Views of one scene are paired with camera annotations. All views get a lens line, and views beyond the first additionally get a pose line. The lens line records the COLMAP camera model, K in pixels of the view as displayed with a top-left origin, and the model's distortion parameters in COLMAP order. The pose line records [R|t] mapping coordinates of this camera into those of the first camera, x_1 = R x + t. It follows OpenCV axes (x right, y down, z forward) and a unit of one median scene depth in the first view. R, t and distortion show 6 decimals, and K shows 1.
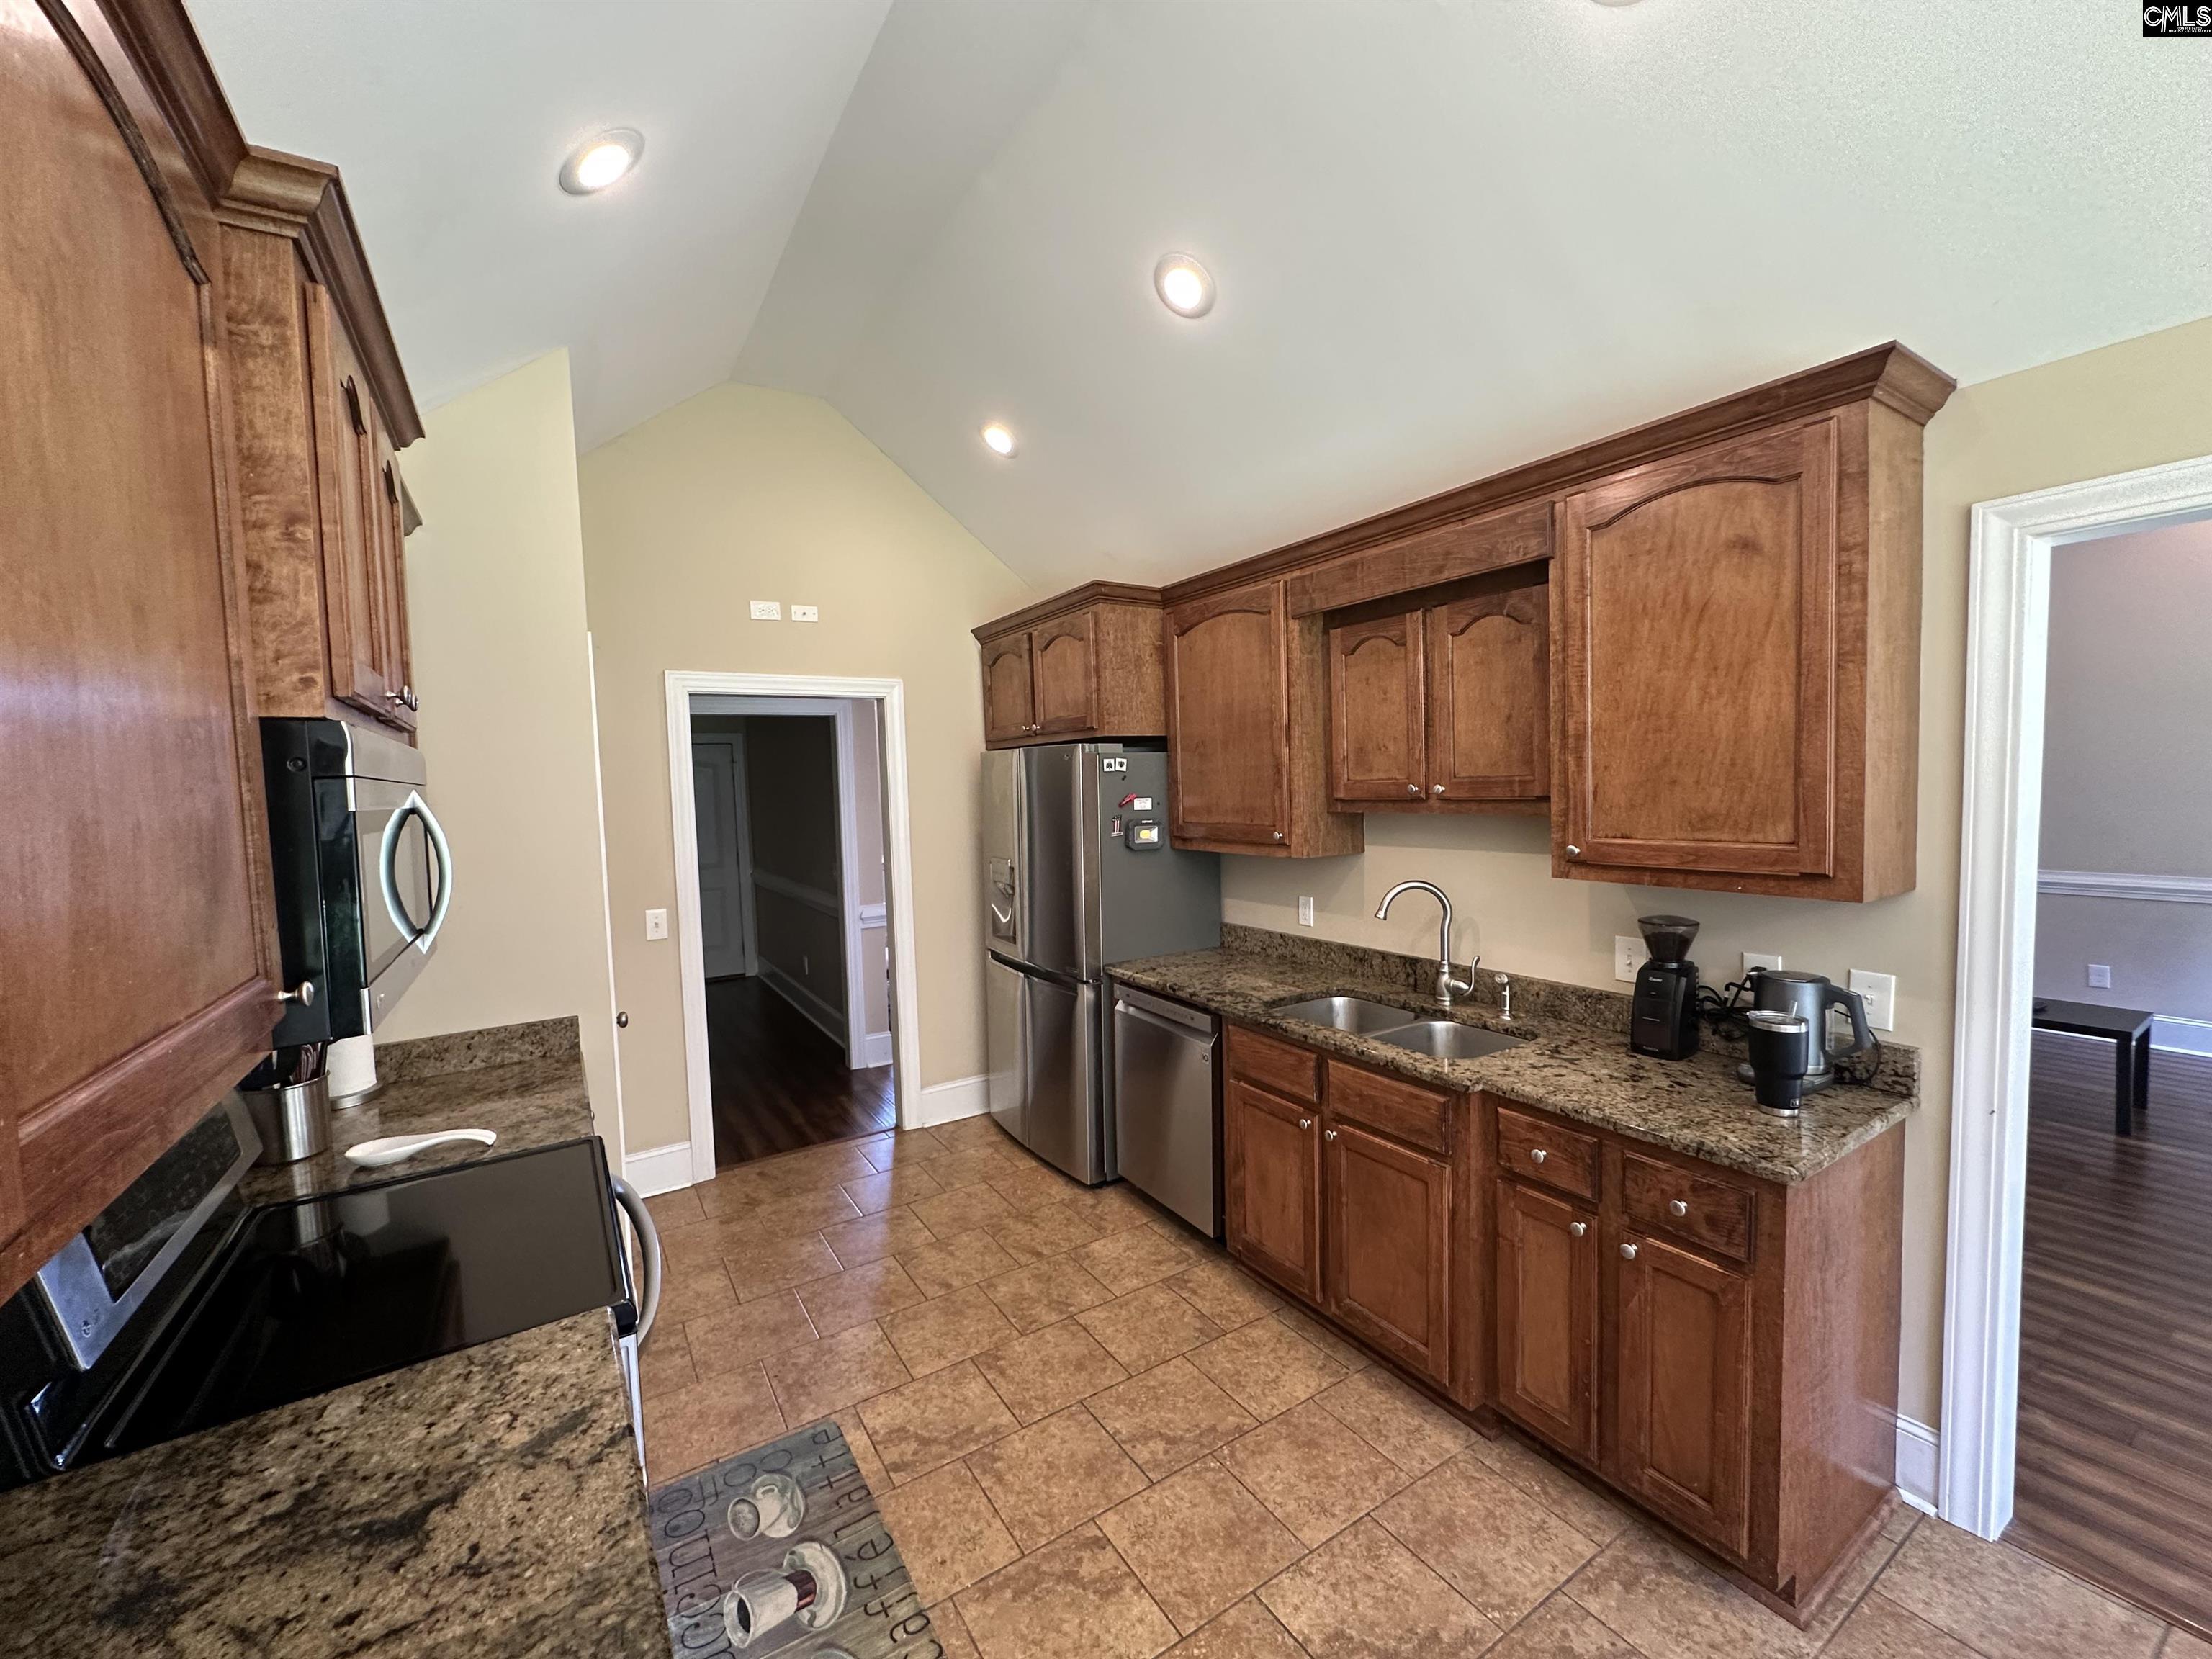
lens RADIAL K [[883.0, 0, 1106.7], [0, 883.0, 830.2], [0, 0, 1]] dist [-0.001937, -0.000521]
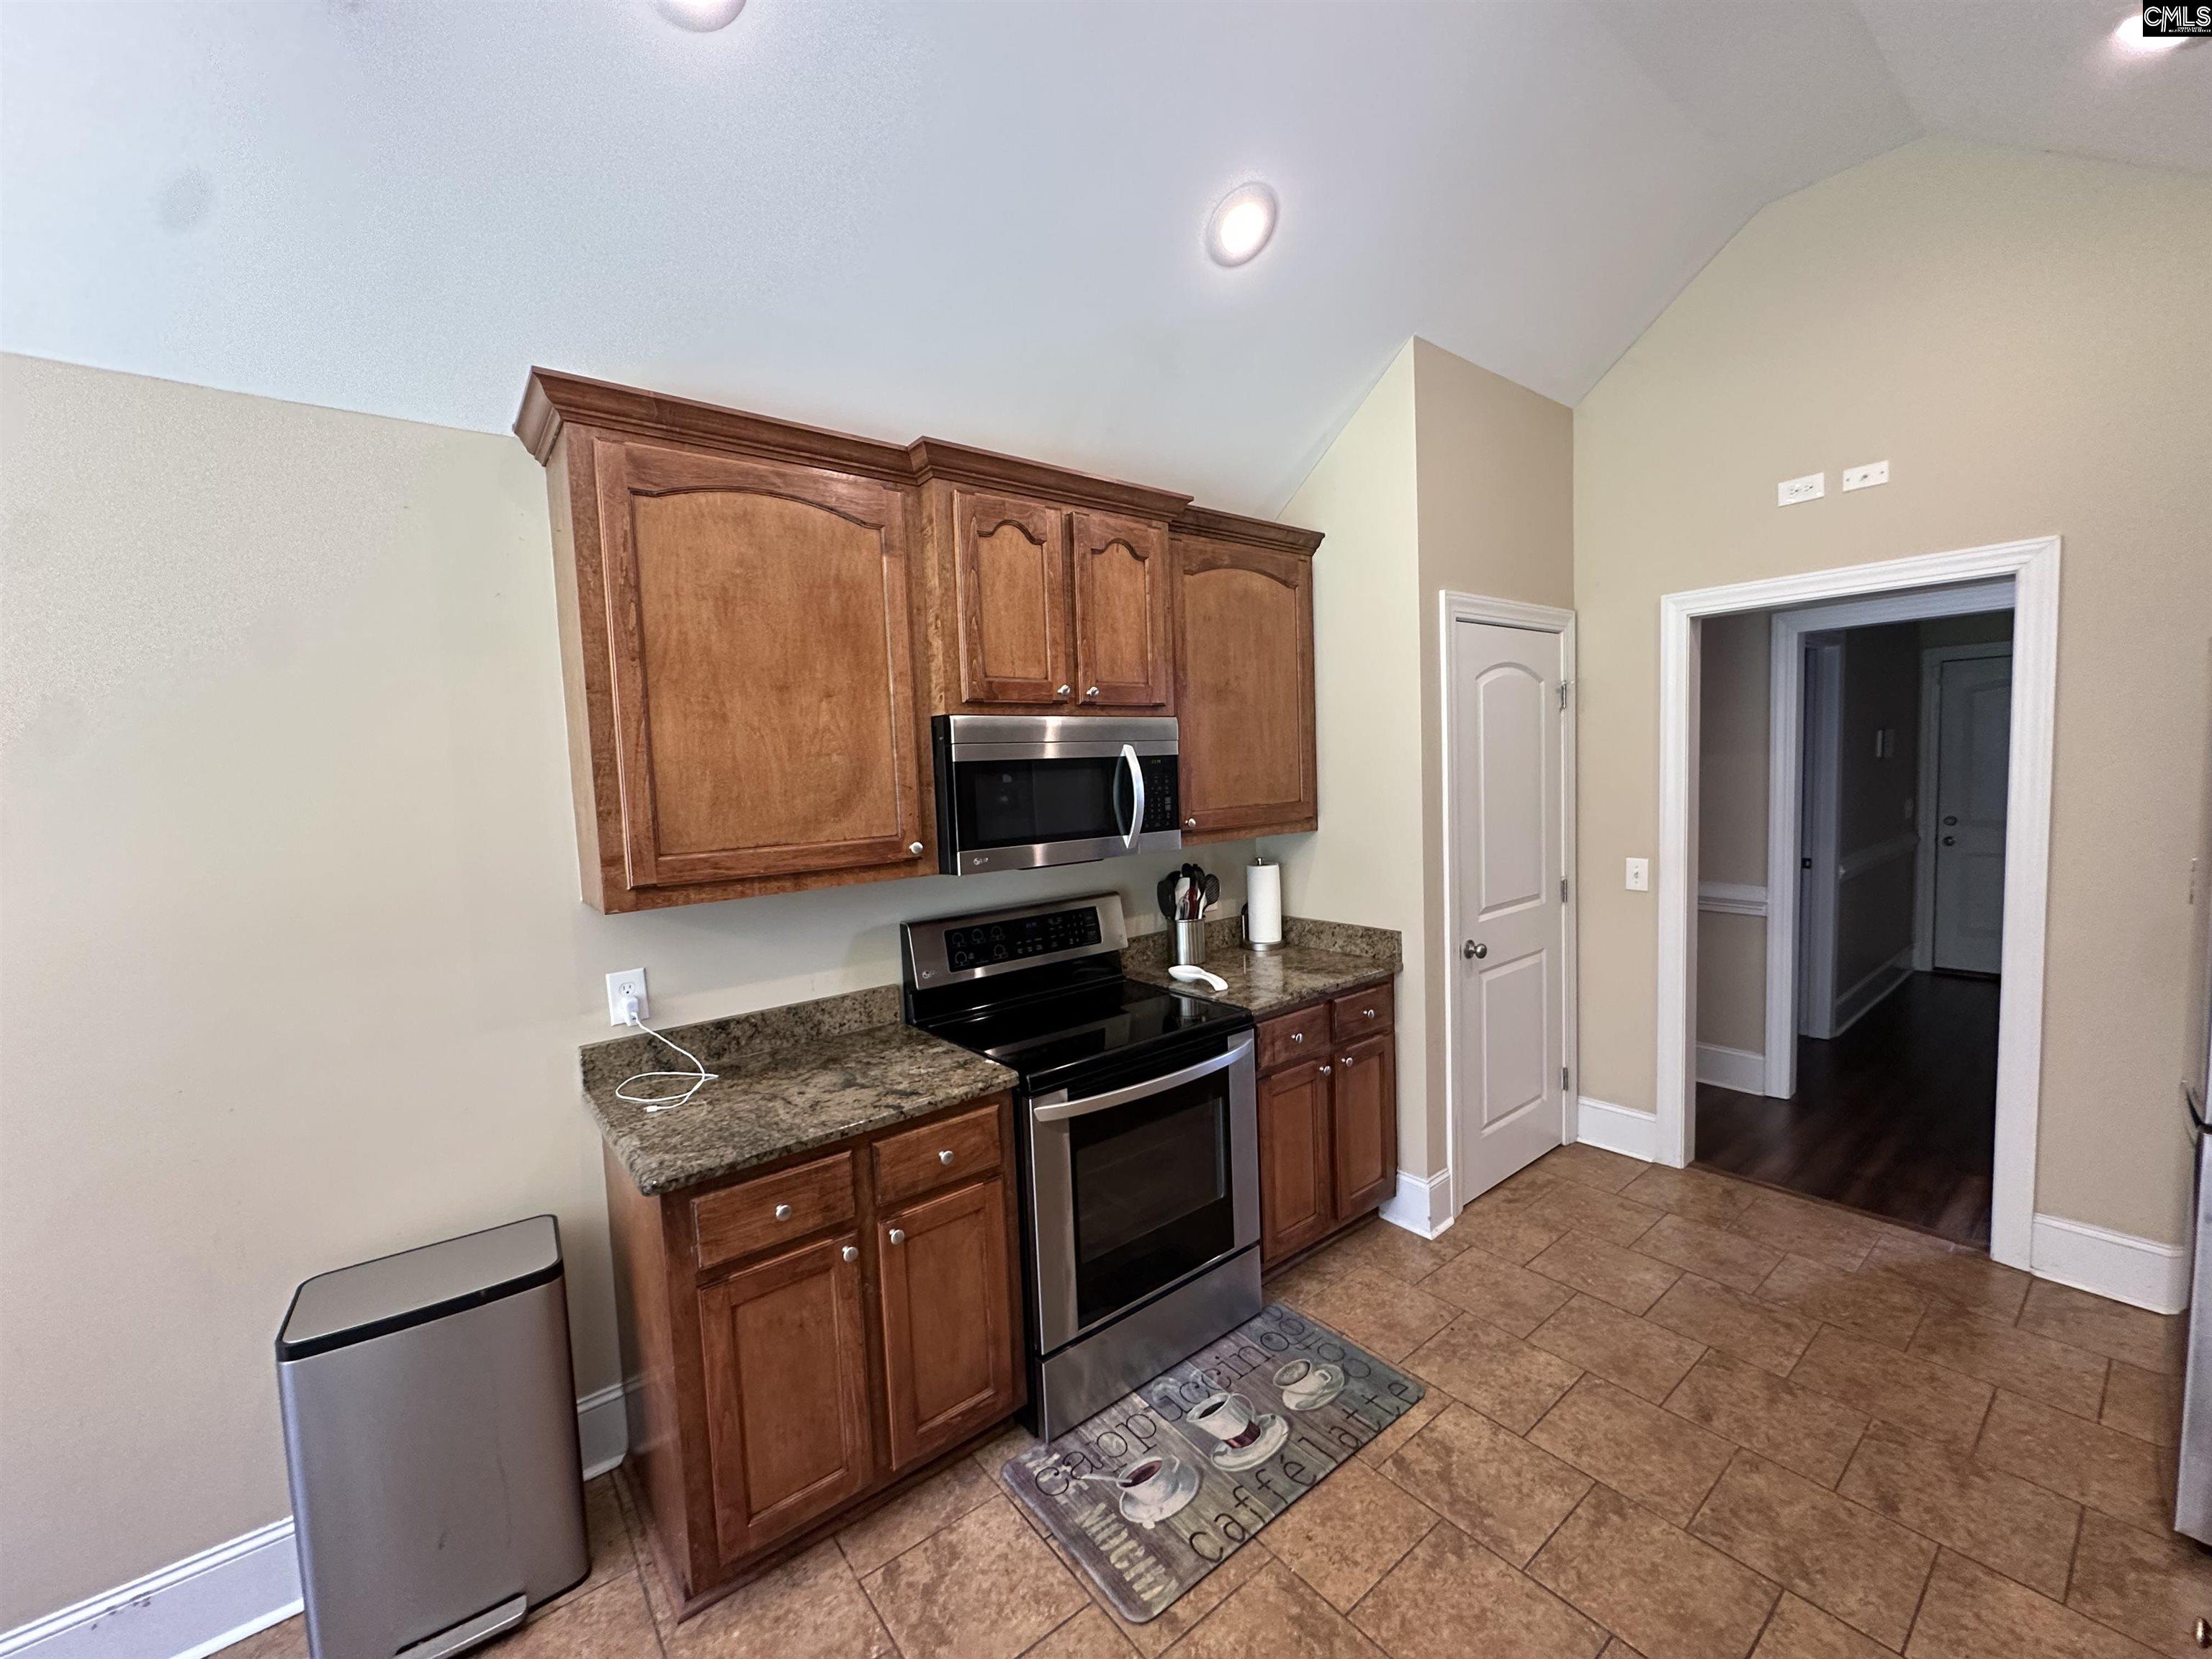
lens RADIAL K [[883.0, 0, 1111.2], [0, 883.0, 830.5], [0, 0, 1]] dist [-0.001937, -0.000521]
pose [[0.106577, 0.100866, -0.989175, 0.594388], [-0.019331, 0.994863, 0.099363, -0.036657], [0.994117, 0.008532, 0.107979, 0.587891]]
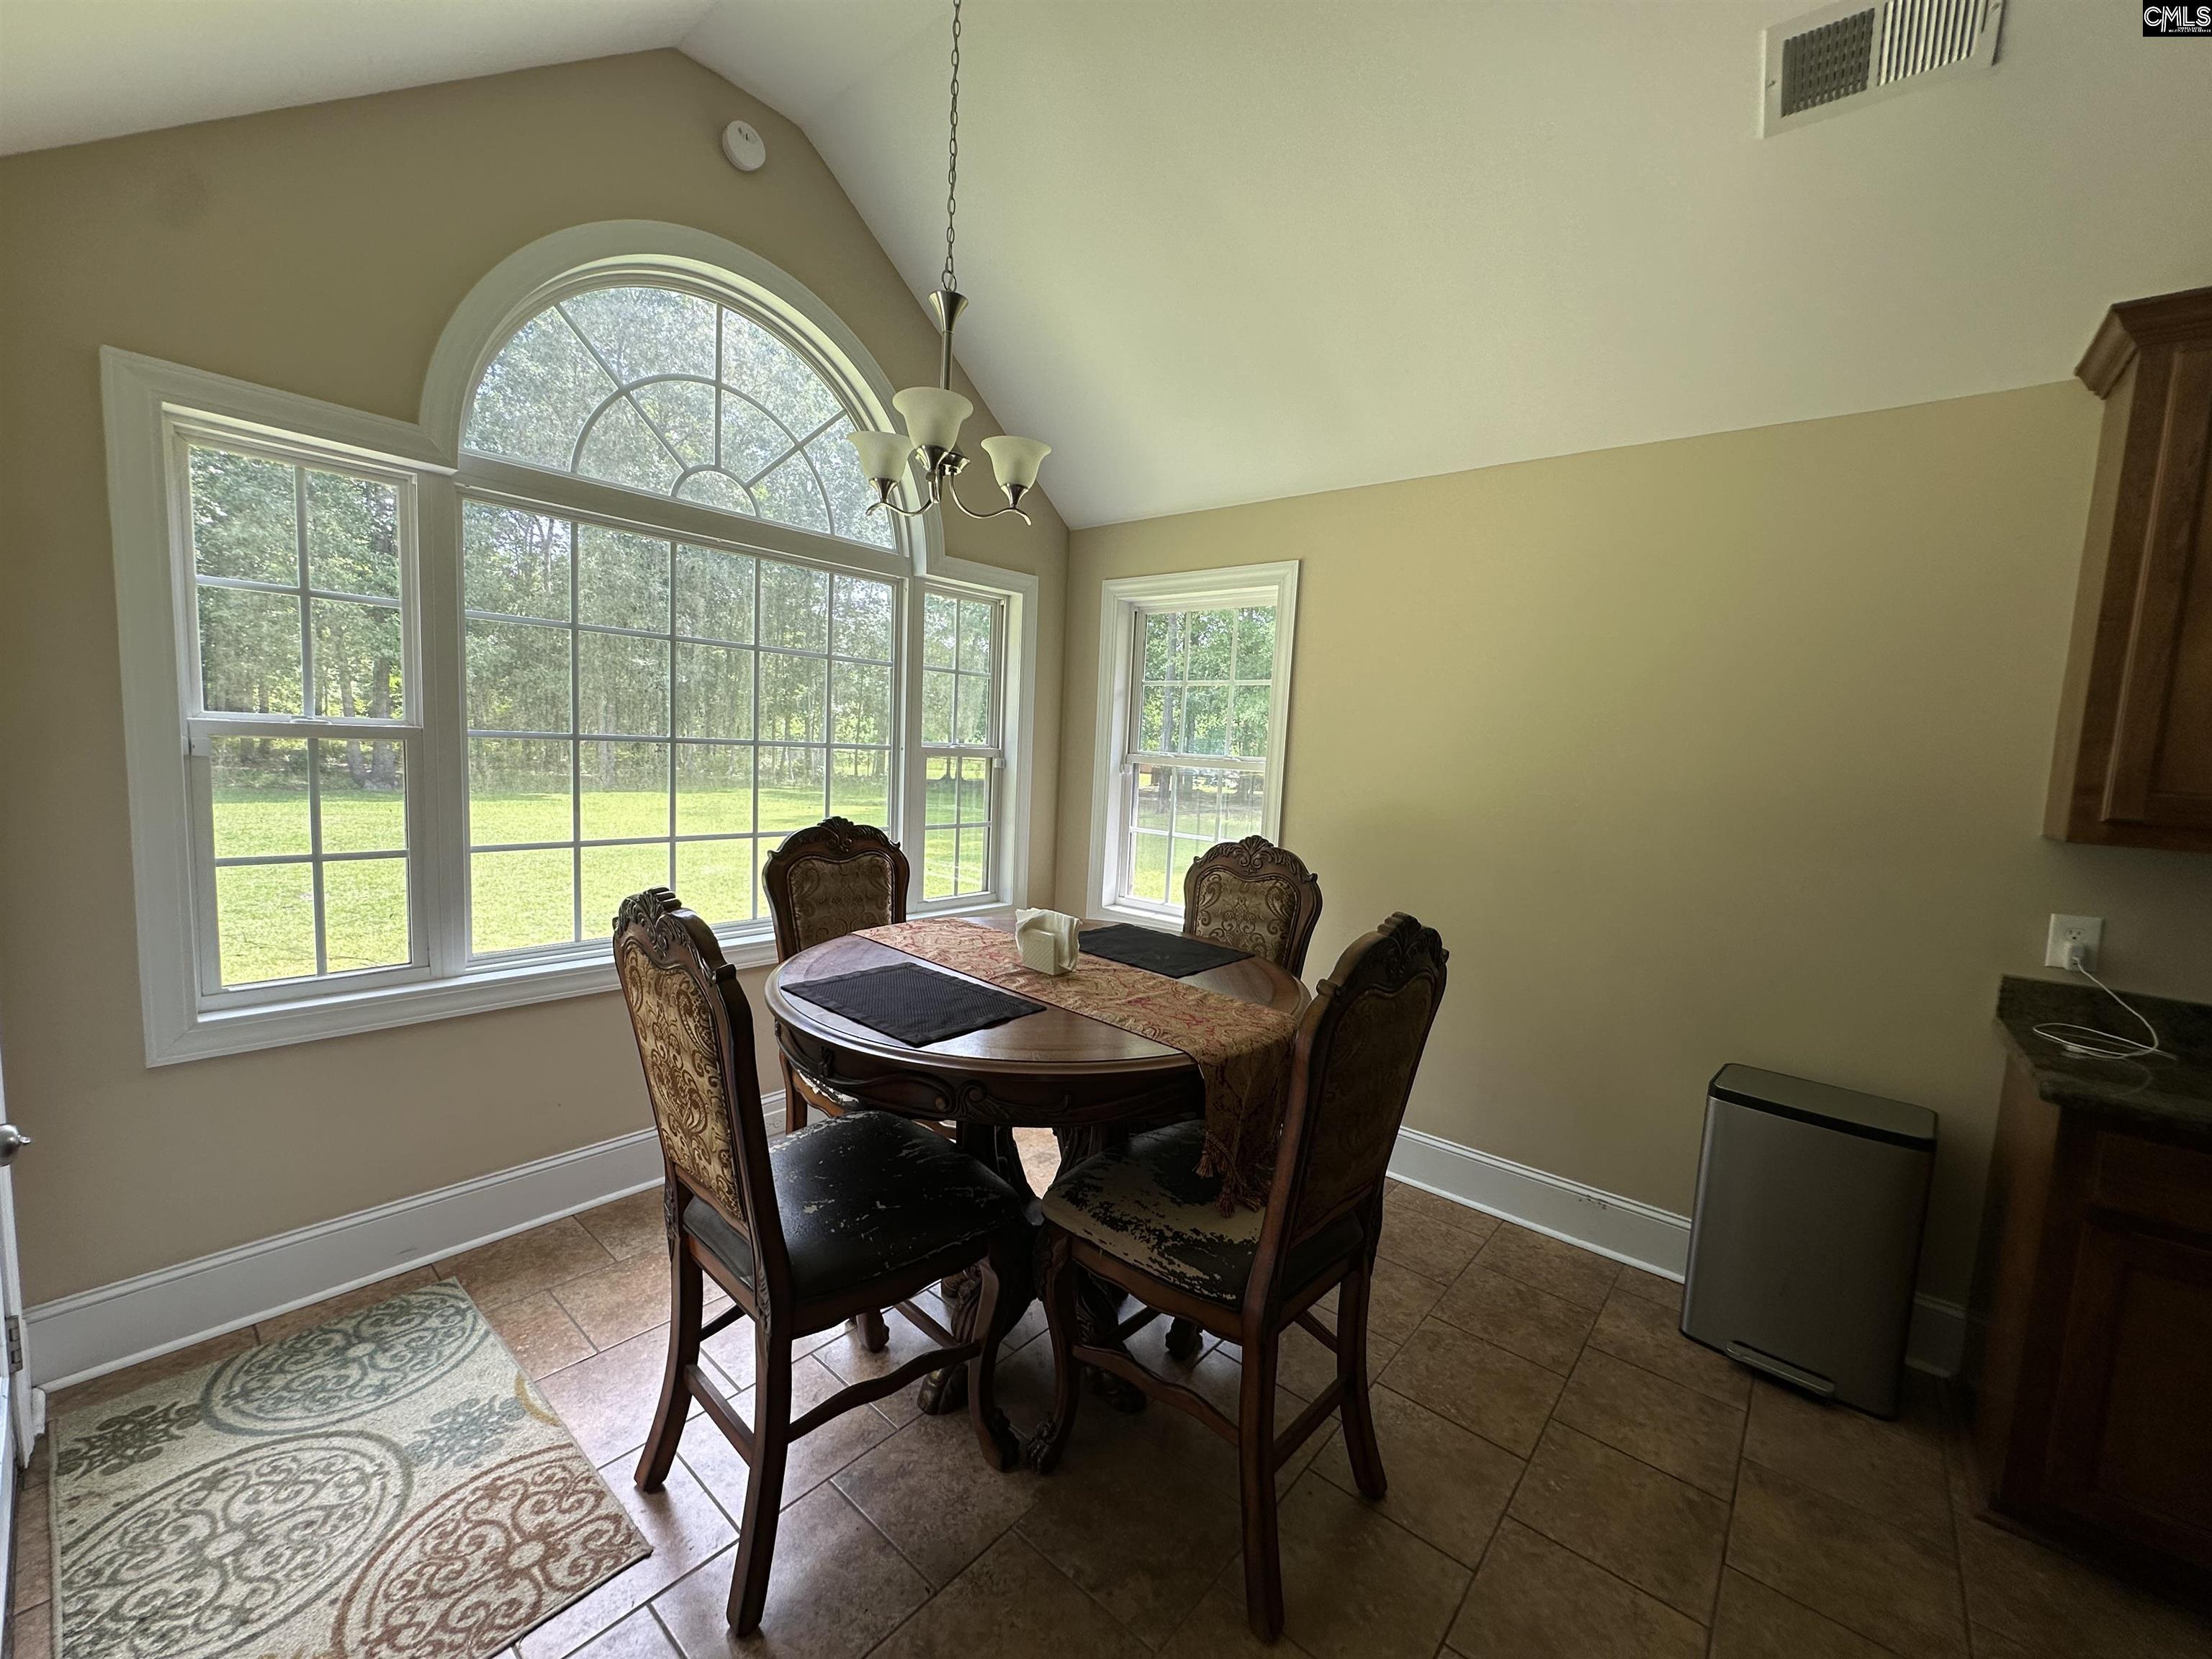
lens RADIAL K [[883.0, 0, 1105.7], [0, 883.0, 825.1], [0, 0, 1]] dist [-0.001937, -0.000521]
pose [[-0.954648, 0.012941, -0.297454, 0.855872], [-0.035568, 0.986944, 0.157089, 0.019652], [0.295604, 0.160544, -0.941724, 0.723343]]
